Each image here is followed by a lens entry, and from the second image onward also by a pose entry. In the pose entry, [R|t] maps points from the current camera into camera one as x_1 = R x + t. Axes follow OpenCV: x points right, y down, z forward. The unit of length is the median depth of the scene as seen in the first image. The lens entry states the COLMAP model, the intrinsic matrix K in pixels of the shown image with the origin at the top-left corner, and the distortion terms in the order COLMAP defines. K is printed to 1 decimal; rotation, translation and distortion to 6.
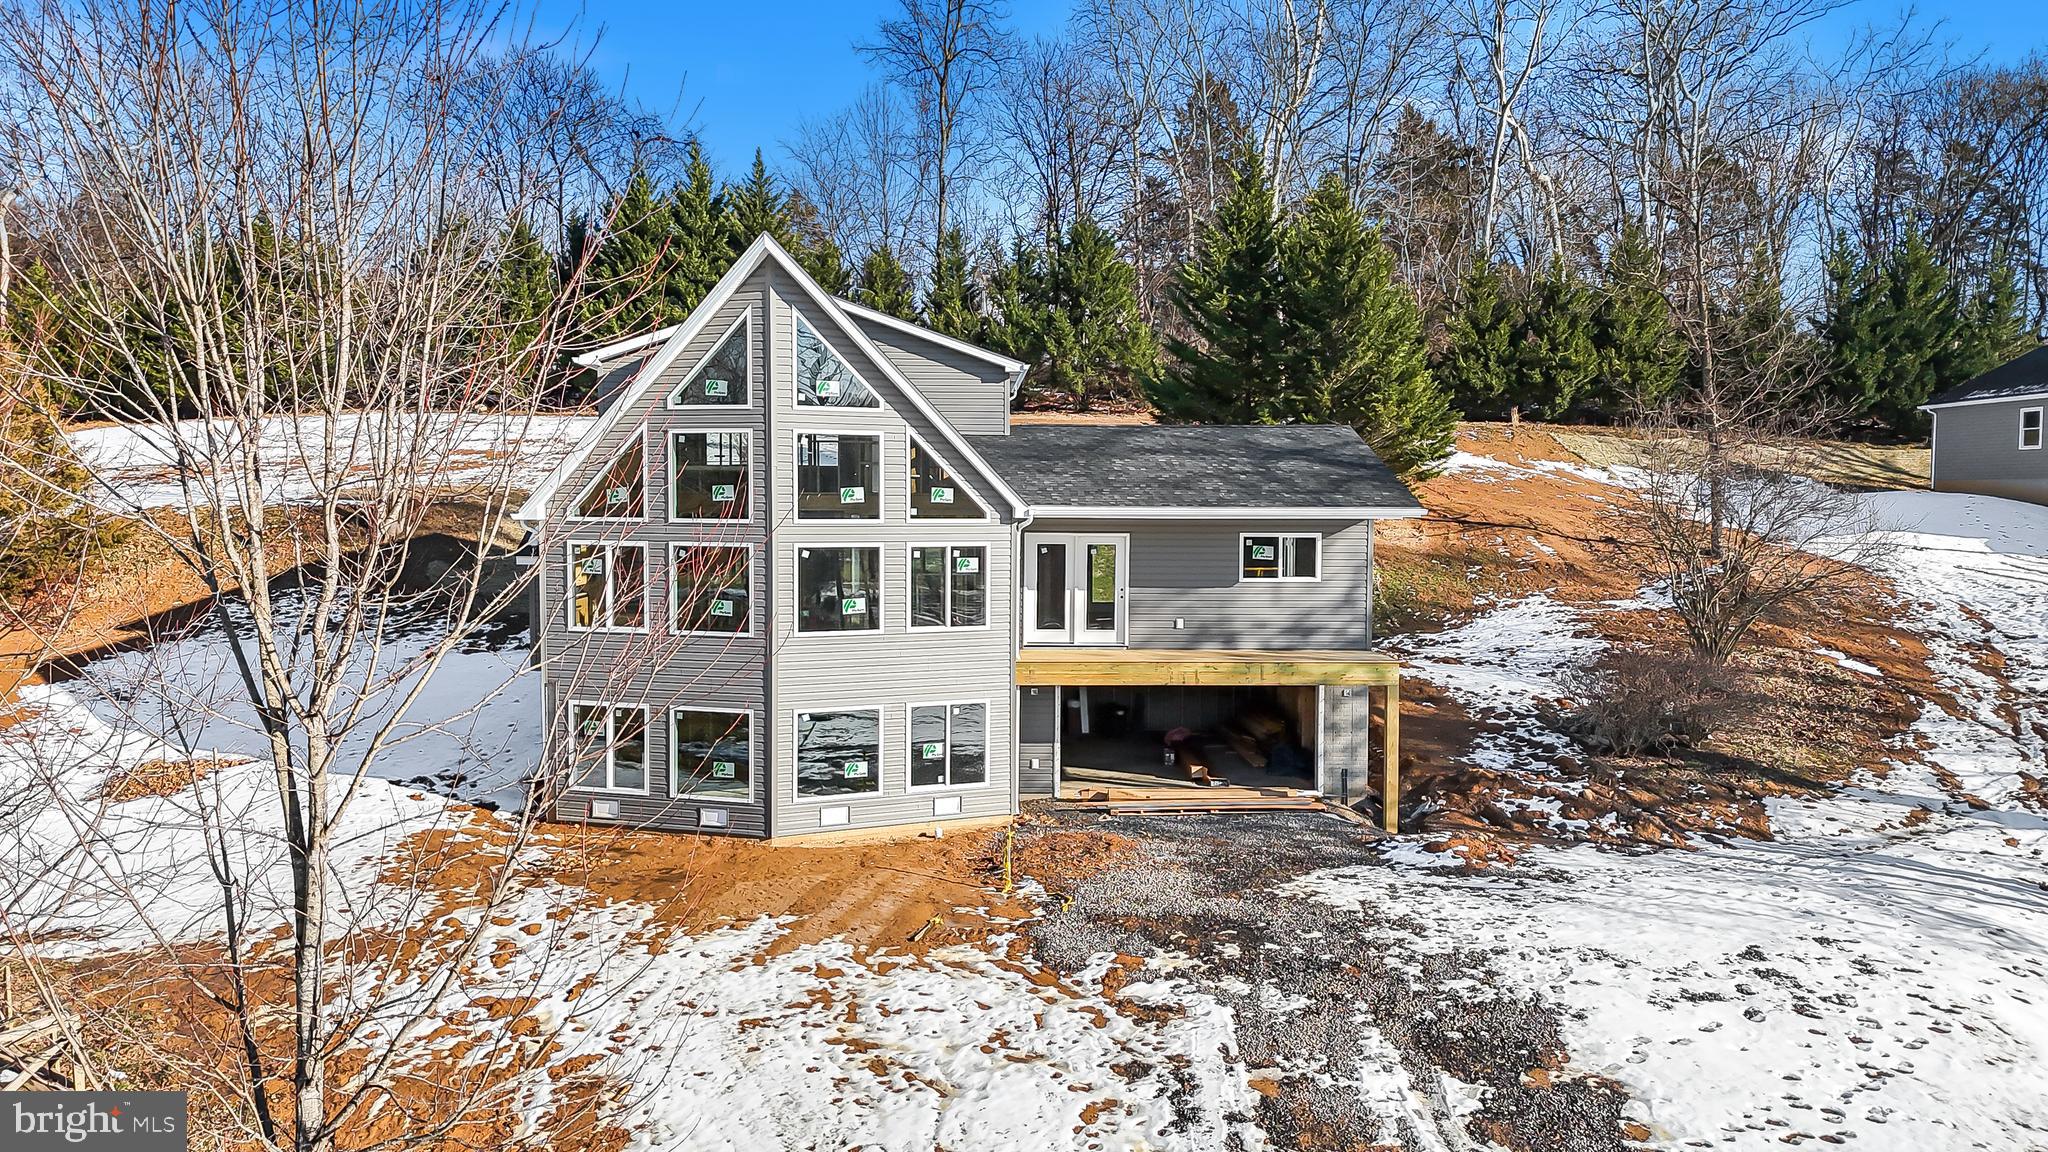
lens RADIAL K [[1442.7, 0, 1024.0], [0, 1442.7, 576.0], [0, 0, 1]] dist [0.003010, -0.005003]
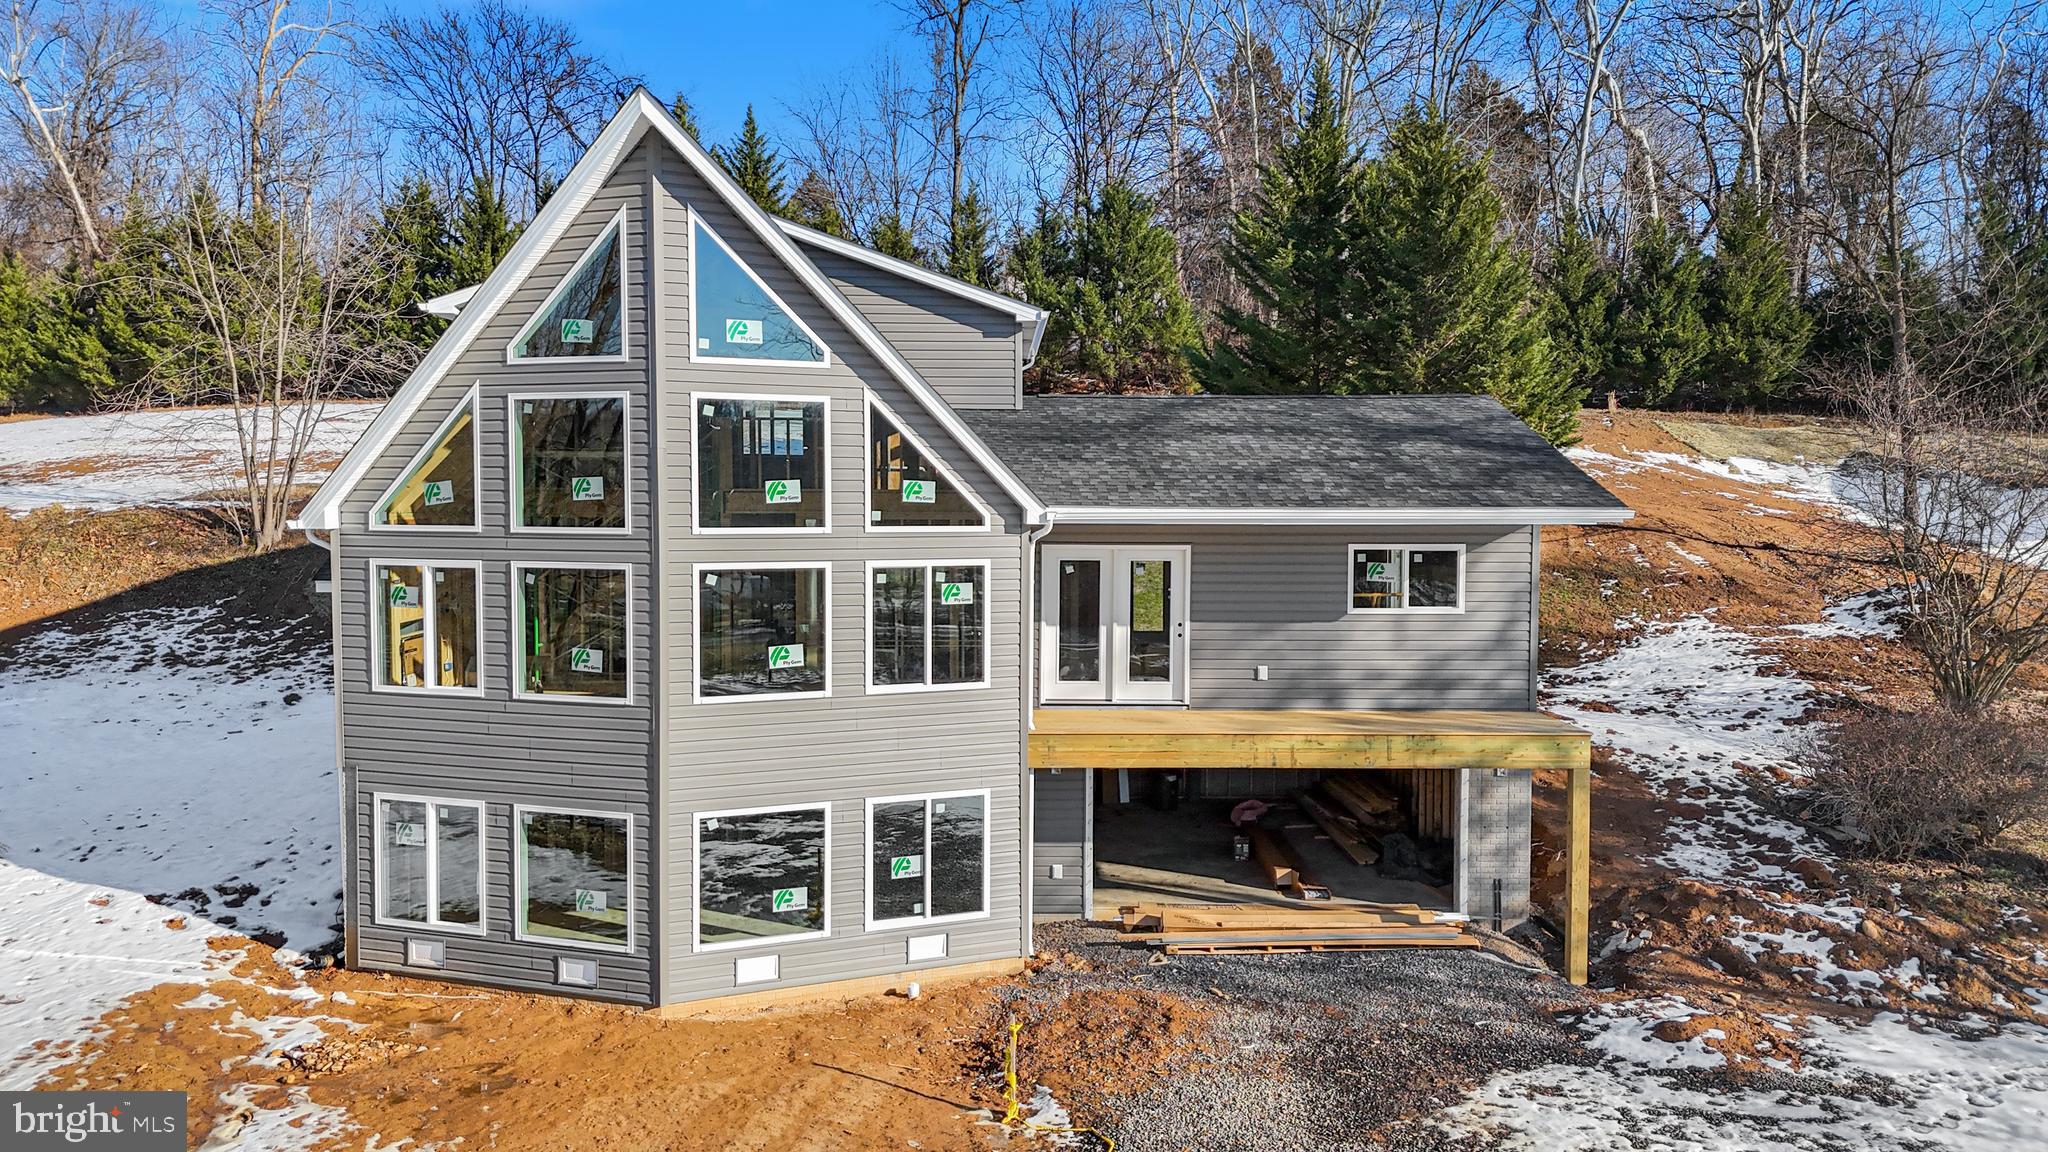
lens RADIAL K [[1442.7, 0, 1024.0], [0, 1442.7, 576.0], [0, 0, 1]] dist [0.003010, -0.005003]
pose [[0.999797, -0.001399, -0.020123, 0.005721], [0.001405, 0.999999, 0.000311, -0.014802], [0.020122, -0.000339, 0.999797, 0.292556]]
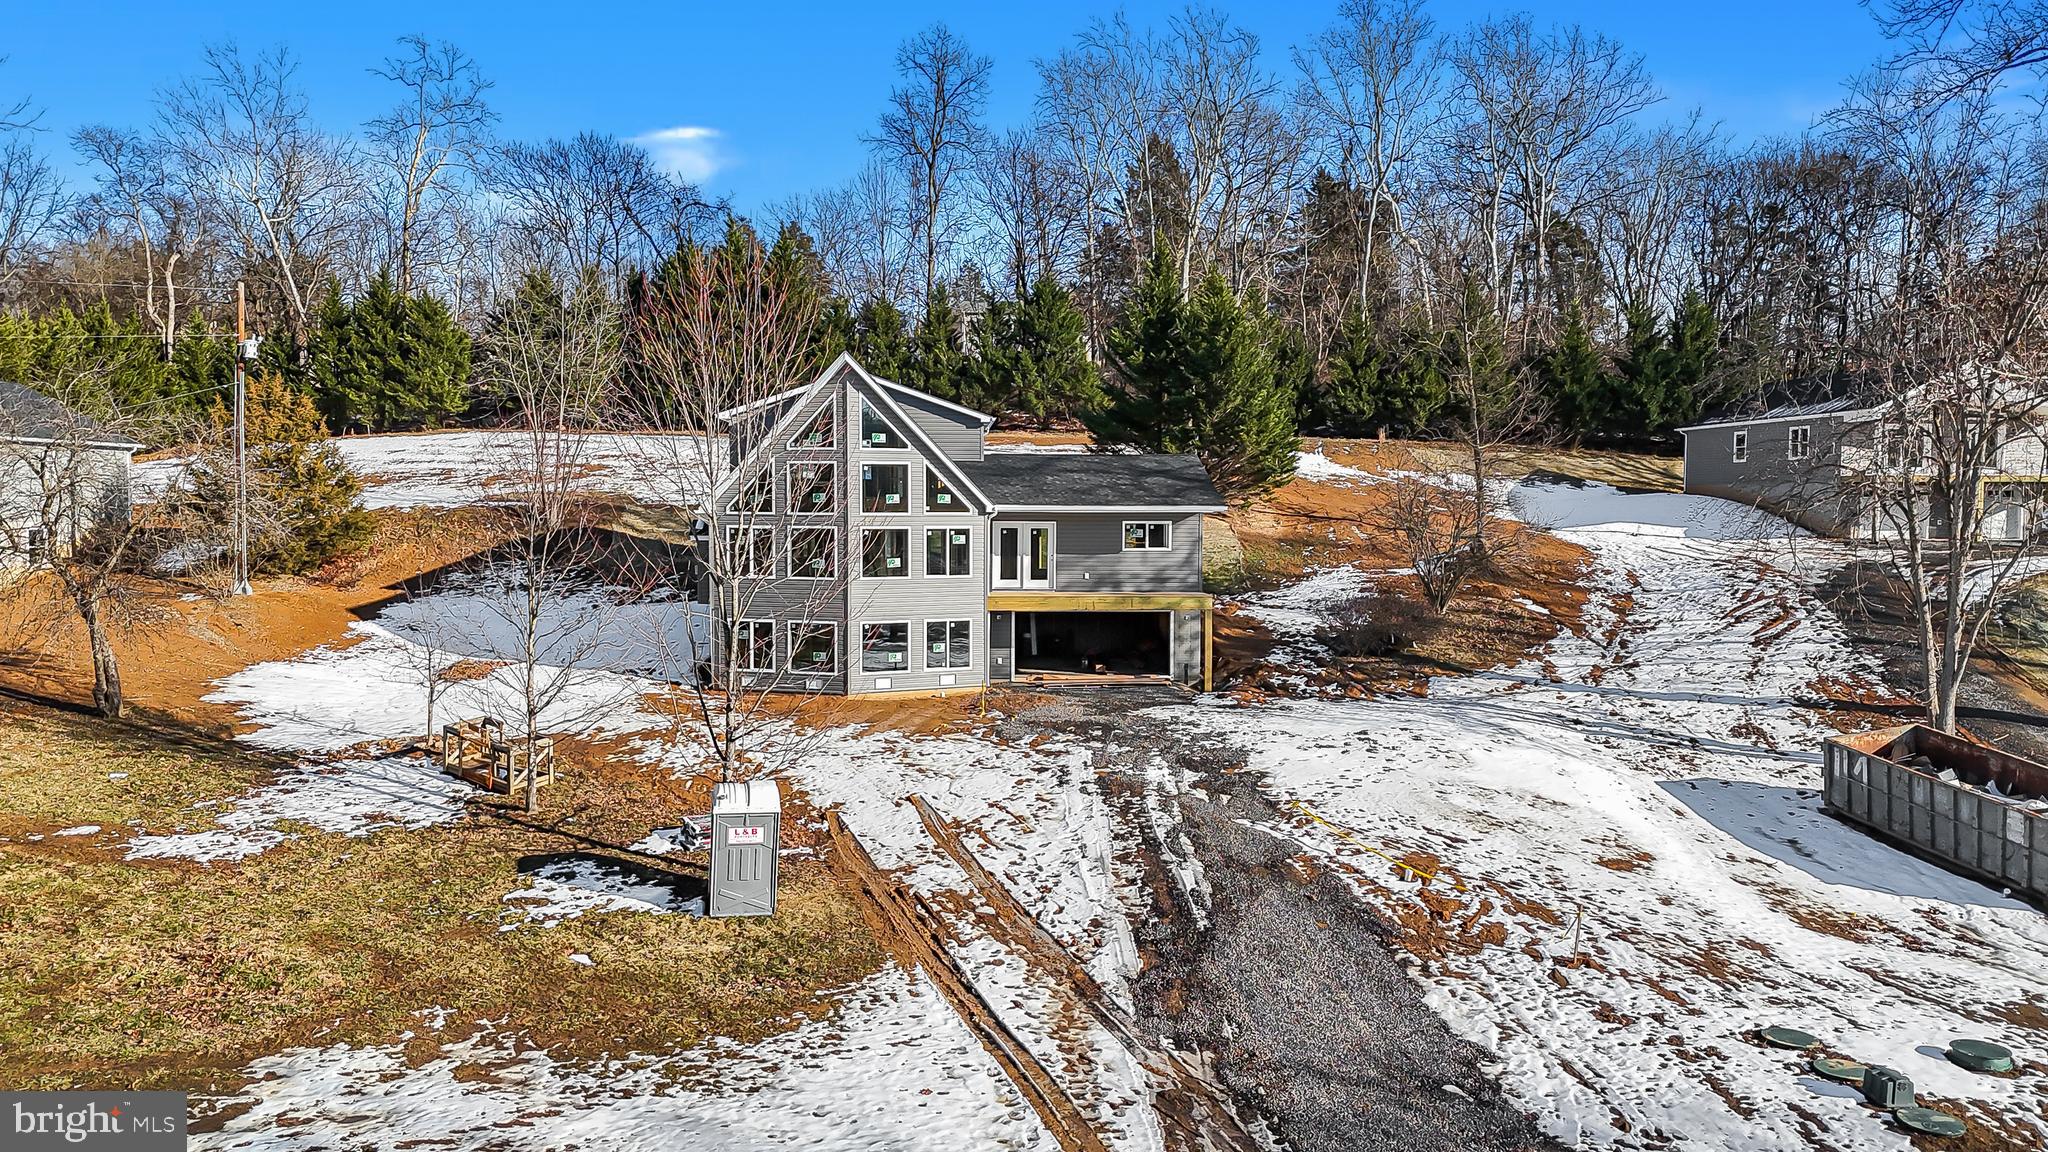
lens RADIAL K [[1442.7, 0, 1024.0], [0, 1442.7, 576.0], [0, 0, 1]] dist [0.003010, -0.005003]
pose [[0.999888, -0.002457, 0.014746, 0.011642], [0.002460, 0.999997, -0.000145, 0.033295], [-0.014746, 0.000181, 0.999891, -0.656711]]
